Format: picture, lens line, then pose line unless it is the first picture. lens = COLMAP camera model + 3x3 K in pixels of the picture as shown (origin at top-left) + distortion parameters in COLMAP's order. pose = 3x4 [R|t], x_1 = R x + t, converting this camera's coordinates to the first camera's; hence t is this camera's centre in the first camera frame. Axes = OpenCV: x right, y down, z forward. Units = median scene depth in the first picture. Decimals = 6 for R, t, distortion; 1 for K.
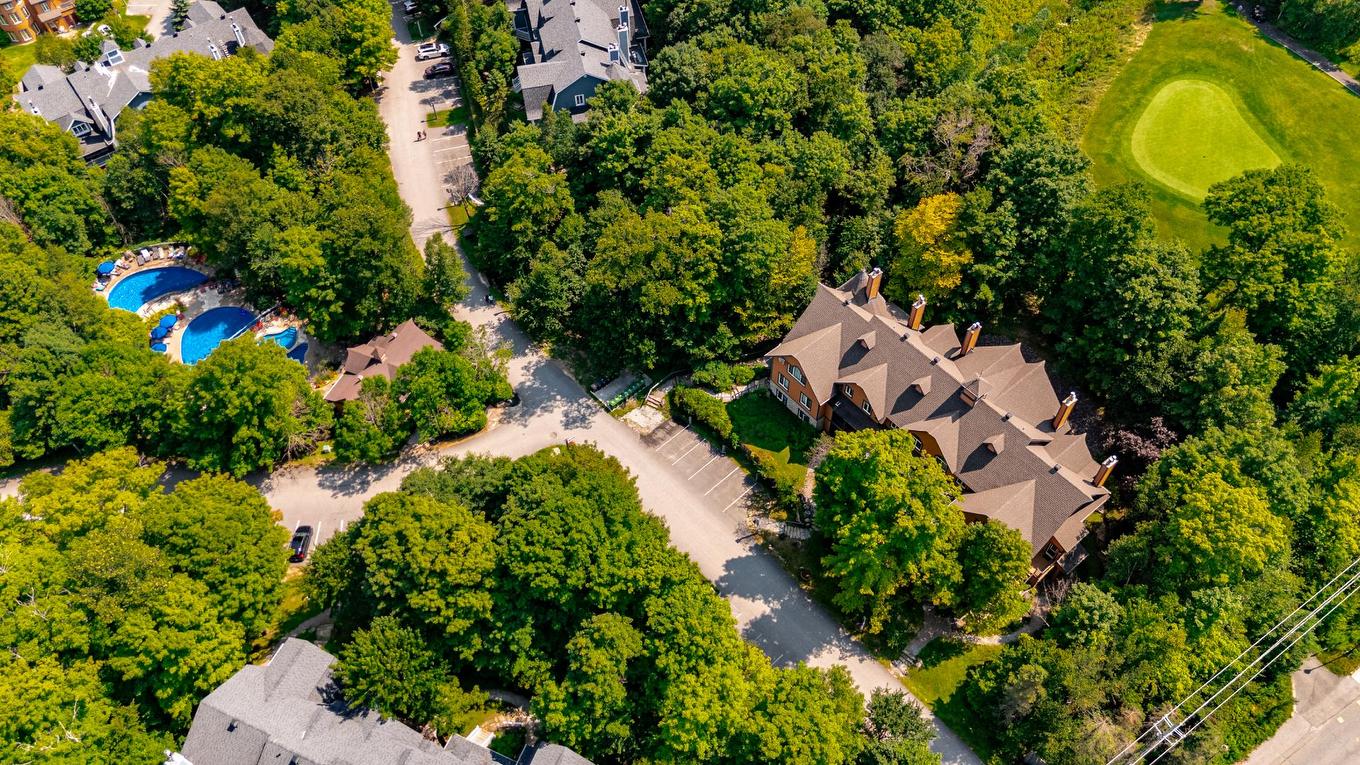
lens RADIAL K [[1002.0, 0, 676.5], [0, 1002.0, 378.6], [0, 0, 1]] dist [0.086424, -0.089050]
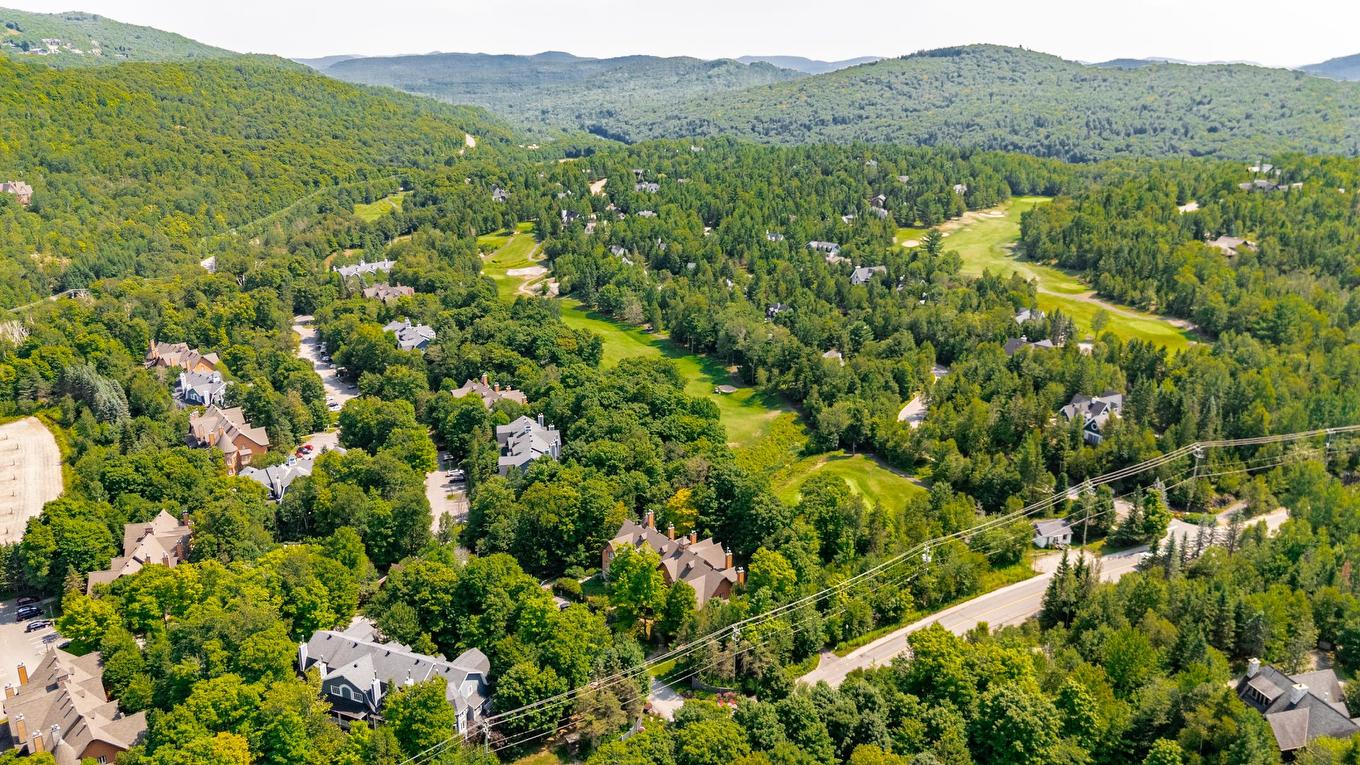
lens RADIAL K [[1002.0, 0, 679.0], [0, 1002.0, 383.0], [0, 0, 1]] dist [0.086424, -0.089050]
pose [[0.999664, 0.025567, -0.004171, 0.242634], [-0.023227, 0.813326, -0.581344, 0.852687], [-0.011471, 0.581246, 0.813647, -0.846107]]
